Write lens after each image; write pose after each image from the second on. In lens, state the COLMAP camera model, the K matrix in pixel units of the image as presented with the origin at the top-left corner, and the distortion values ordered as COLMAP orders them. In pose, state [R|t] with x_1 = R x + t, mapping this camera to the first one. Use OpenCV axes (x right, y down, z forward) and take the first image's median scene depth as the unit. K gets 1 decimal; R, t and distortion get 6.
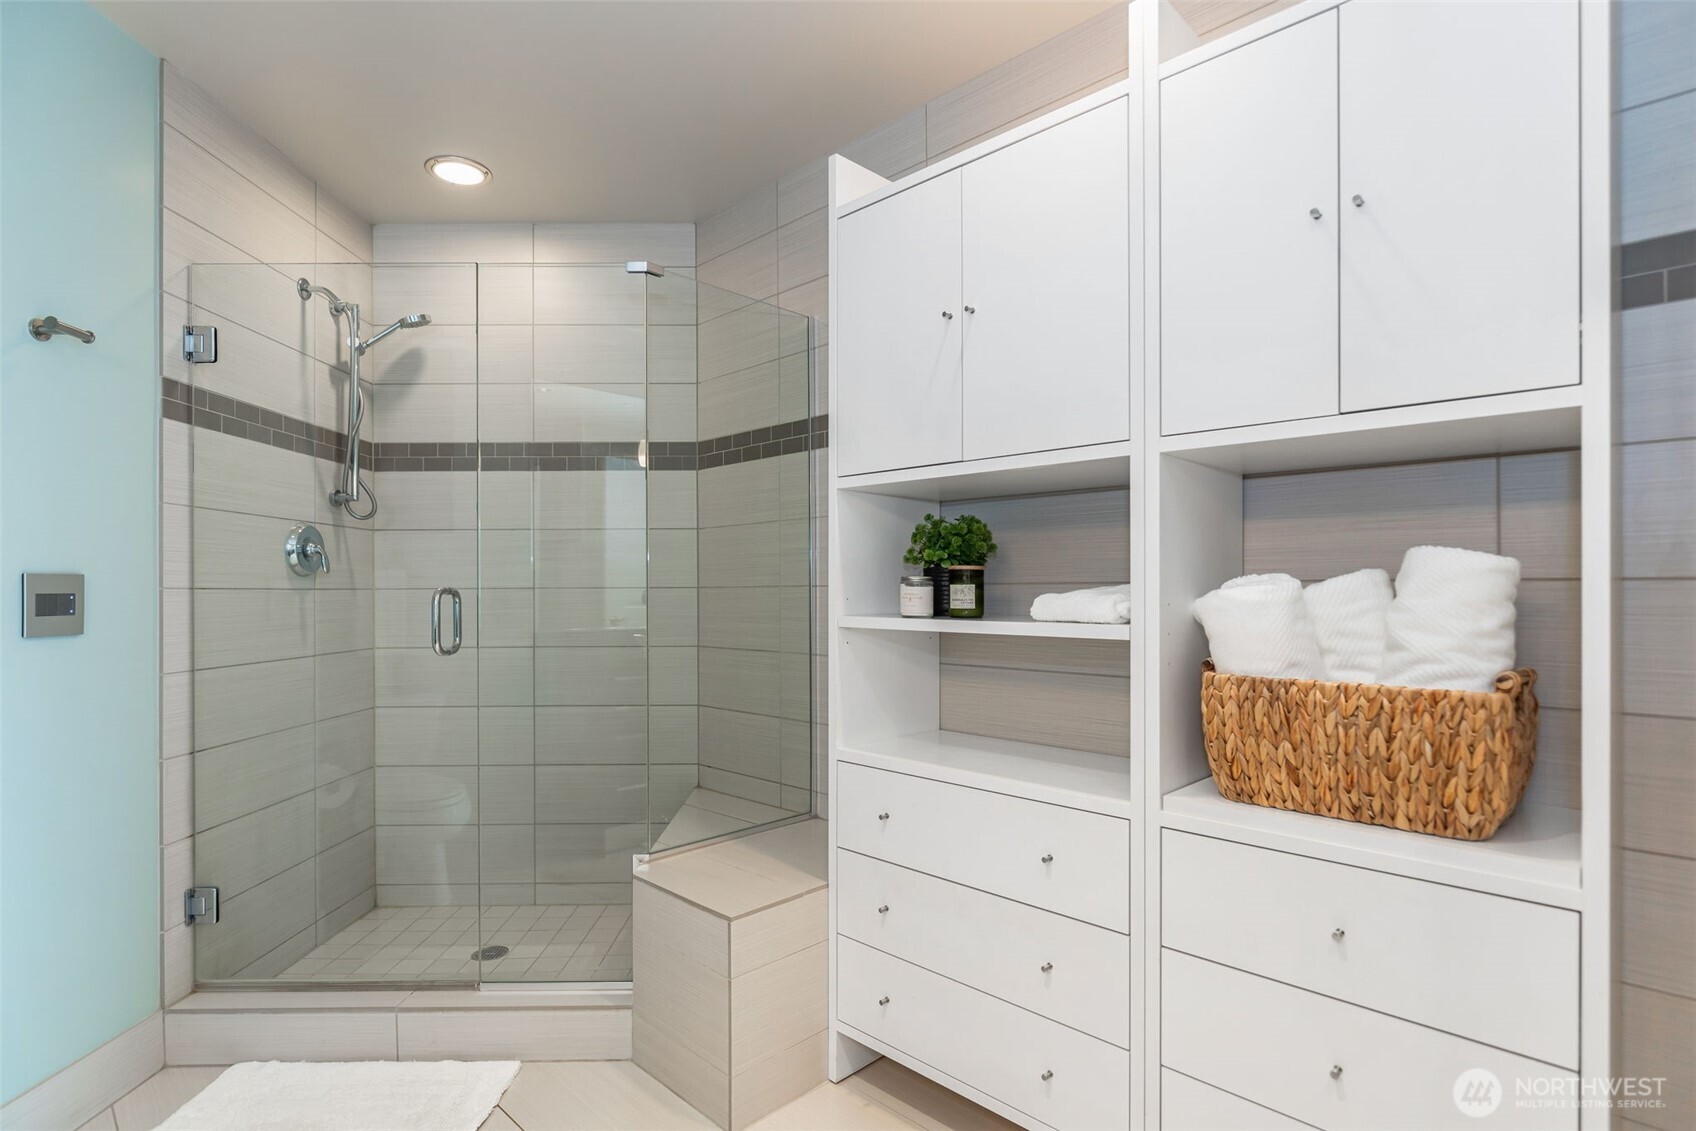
lens RADIAL K [[858.0, 0, 846.8], [0, 858.0, 588.6], [0, 0, 1]] dist [0.001901, 0.000651]
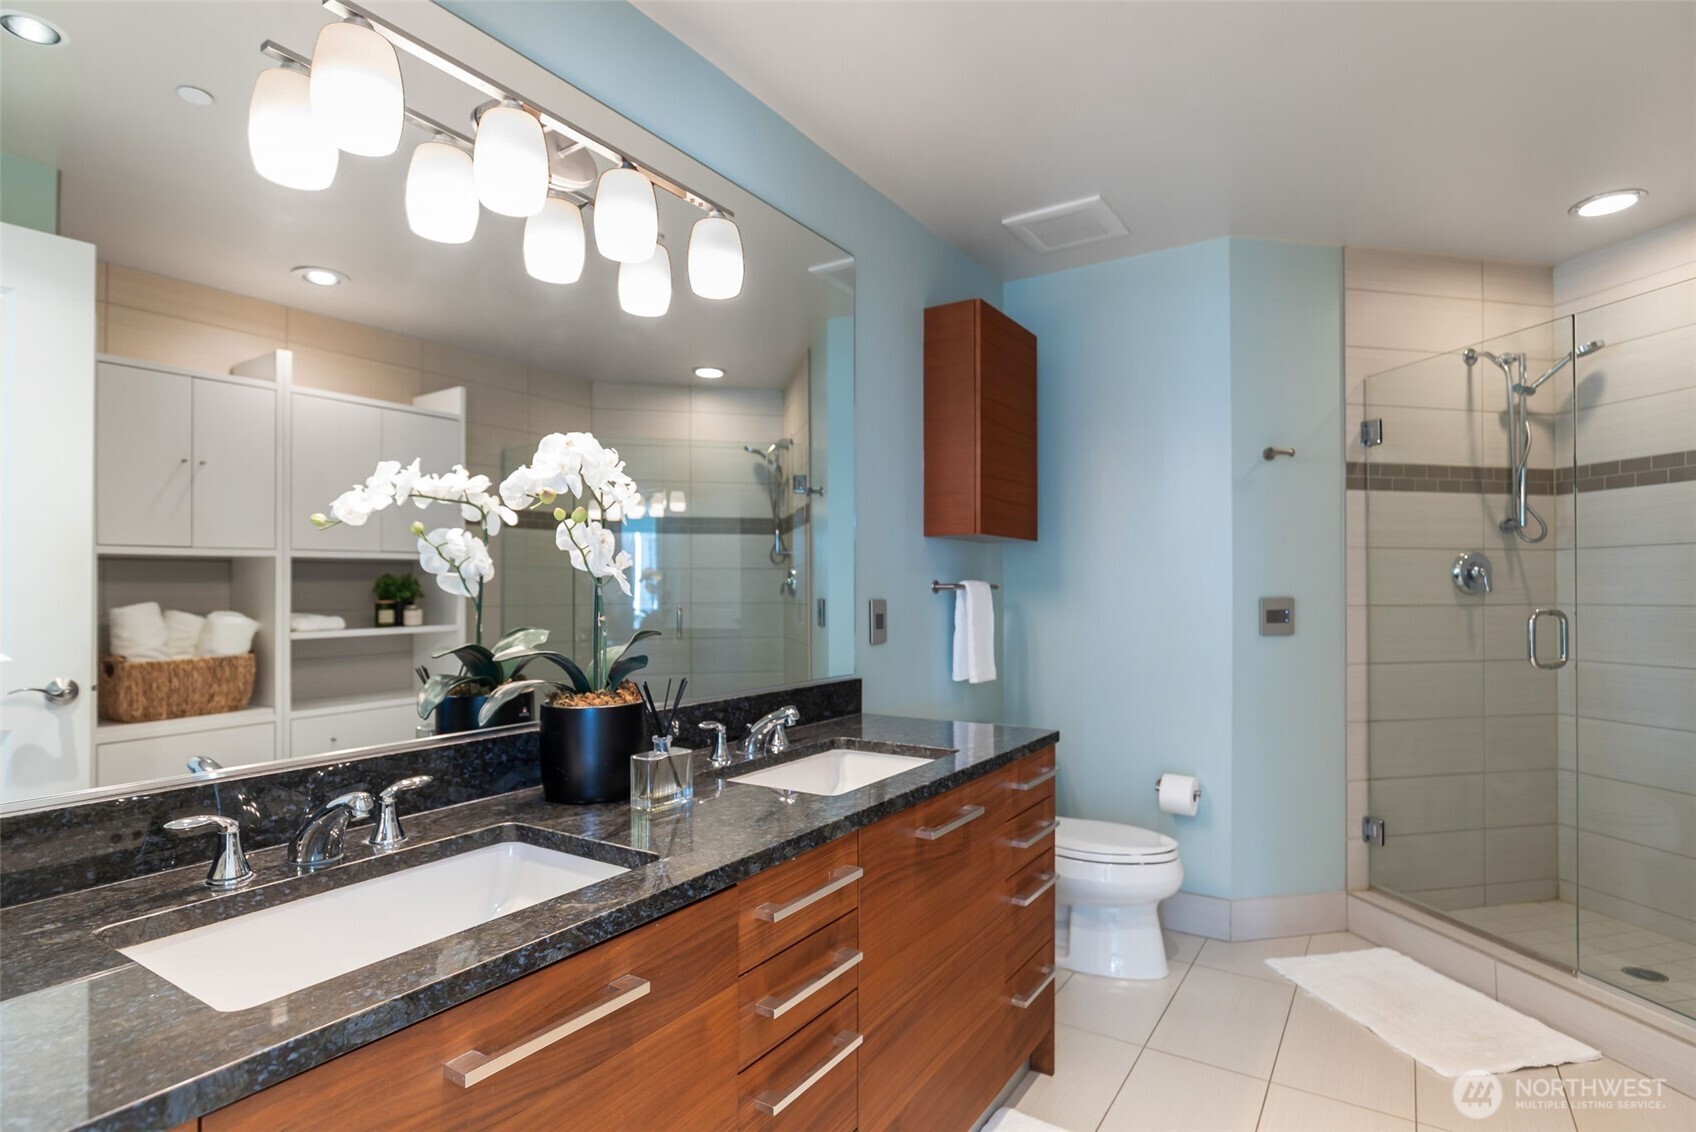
lens RADIAL K [[931.3, 0, 846.8], [0, 931.3, 581.0], [0, 0, 1]] dist [-0.001051, 0.000462]
pose [[0.211555, -0.003808, -0.977359, 0.480062], [0.004053, 0.999987, -0.003019, -0.034359], [0.977358, -0.003322, 0.211568, -0.142531]]
